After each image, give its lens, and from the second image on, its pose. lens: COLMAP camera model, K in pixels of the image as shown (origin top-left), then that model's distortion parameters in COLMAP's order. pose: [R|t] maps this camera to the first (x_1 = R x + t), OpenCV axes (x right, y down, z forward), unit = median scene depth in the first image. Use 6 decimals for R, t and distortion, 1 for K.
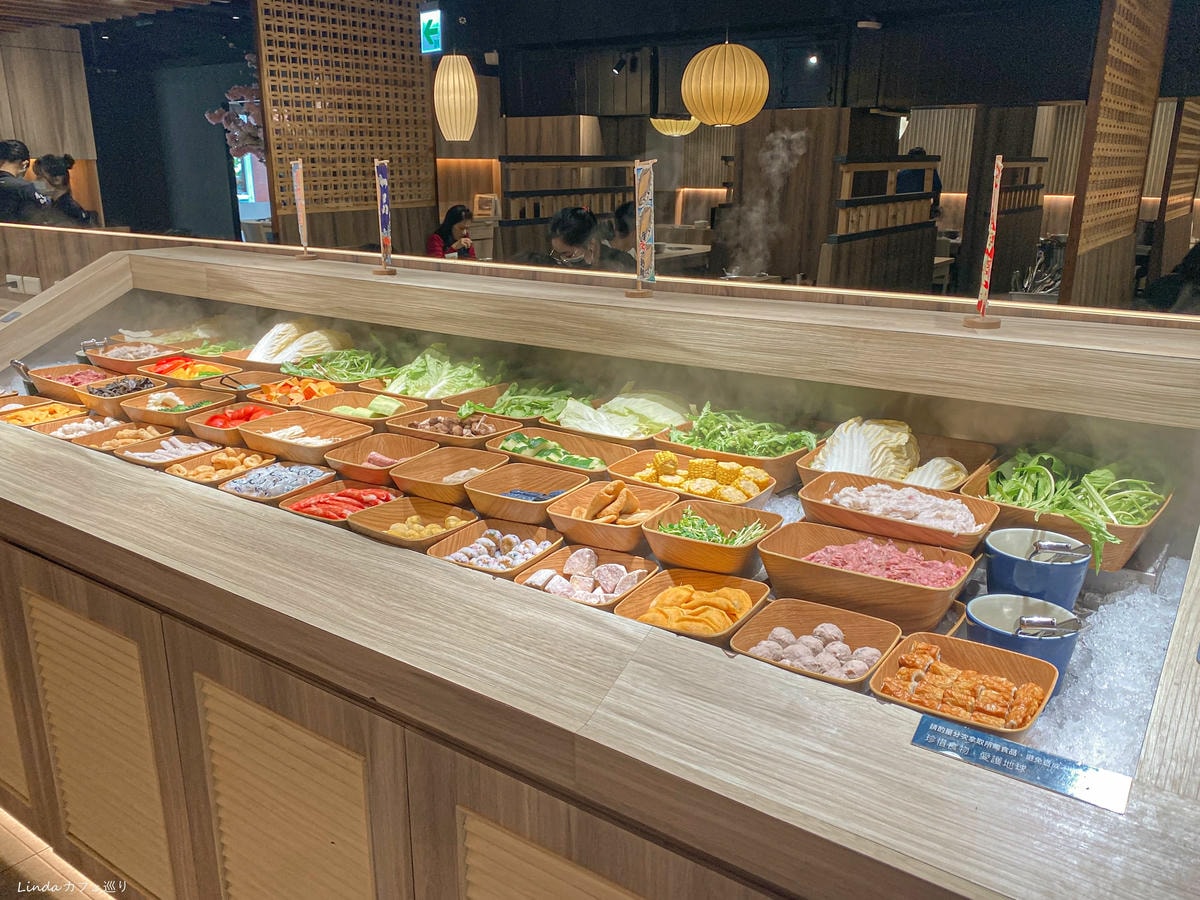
lens RADIAL K [[951.6, 0, 600.0], [0, 951.6, 450.0], [0, 0, 1]] dist [0.067644, -0.120224]
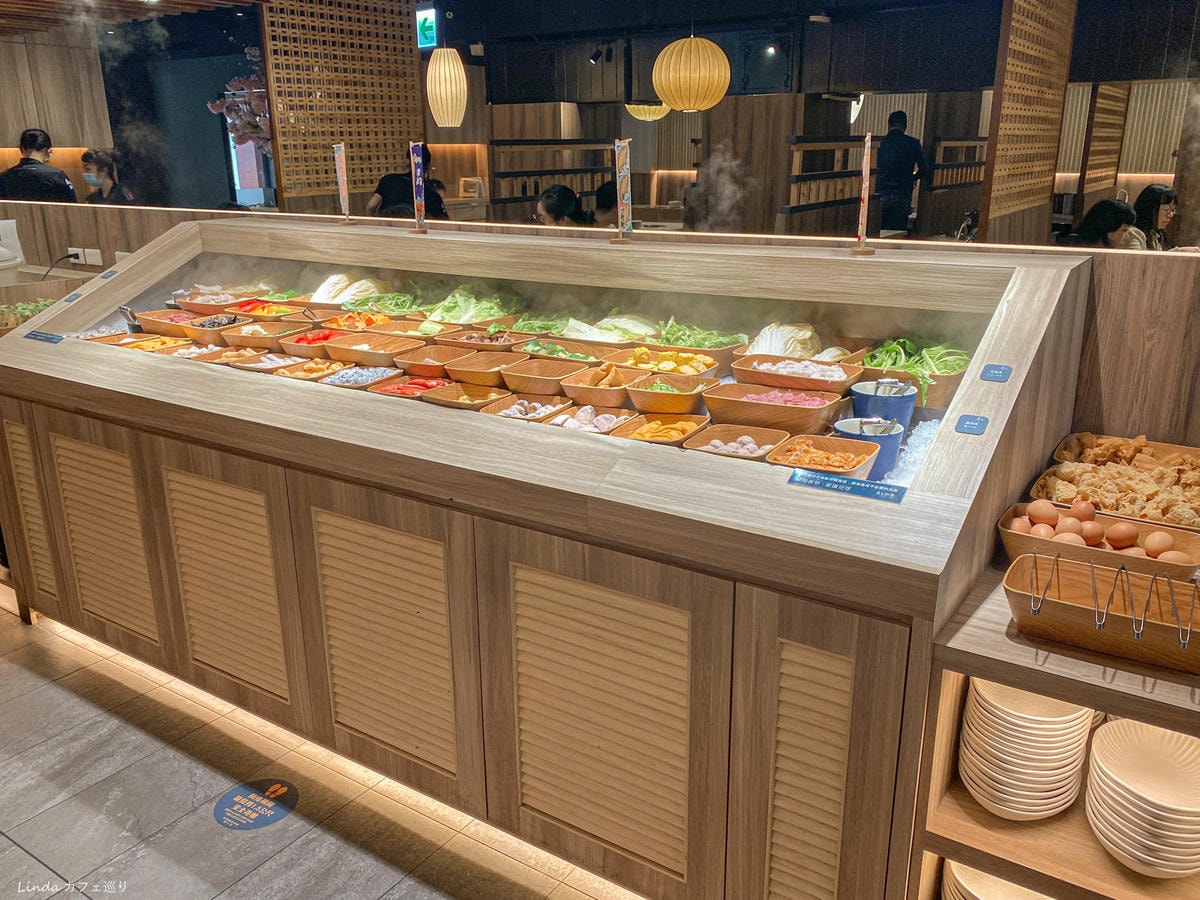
lens RADIAL K [[955.4, 0, 606.1], [0, 955.4, 453.0], [0, 0, 1]] dist [0.084498, -0.174202]
pose [[0.999464, -0.018732, 0.026838, -0.015609], [0.018316, 0.999709, 0.015691, 0.085048], [-0.027125, -0.015191, 0.999517, -0.262630]]
